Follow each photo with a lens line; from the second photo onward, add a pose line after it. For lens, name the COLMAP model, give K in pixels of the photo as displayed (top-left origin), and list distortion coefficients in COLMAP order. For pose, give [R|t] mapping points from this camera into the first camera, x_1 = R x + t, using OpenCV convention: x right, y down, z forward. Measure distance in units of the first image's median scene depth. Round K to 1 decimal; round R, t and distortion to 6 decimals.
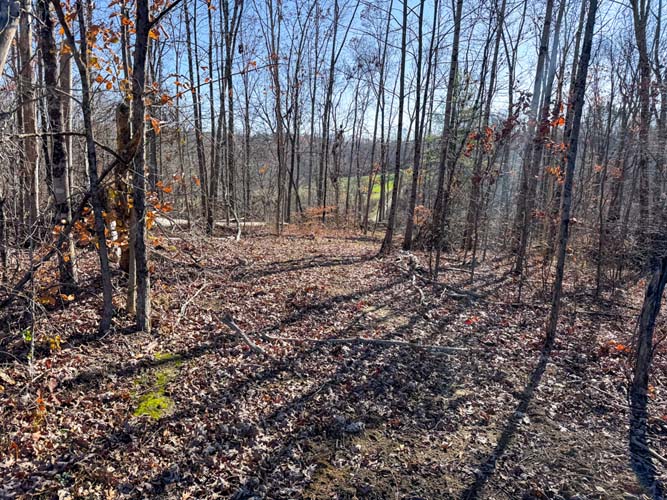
lens RADIAL K [[497.0, 0, 333.5], [0, 497.0, 250.0], [0, 0, 1]] dist [0.008794, -0.010346]
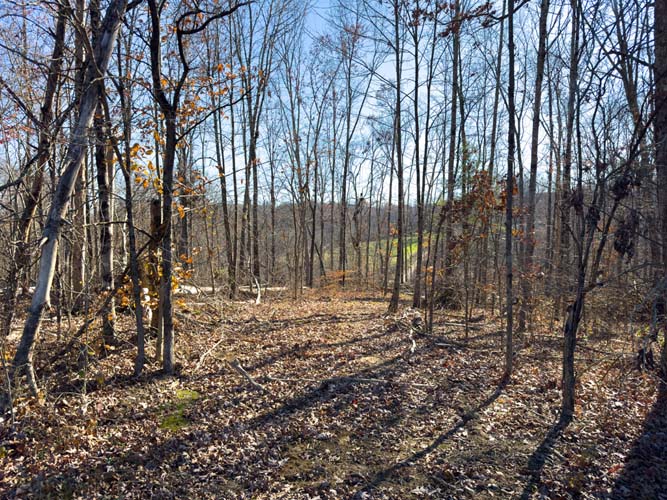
lens RADIAL K [[484.6, 0, 333.5], [0, 484.6, 250.0], [0, 0, 1]] dist [0.006932, 0.001838]
pose [[0.998328, -0.035188, -0.045855, 0.091173], [0.028938, 0.991029, -0.130477, 0.023063], [0.050035, 0.128932, 0.990390, -0.209105]]
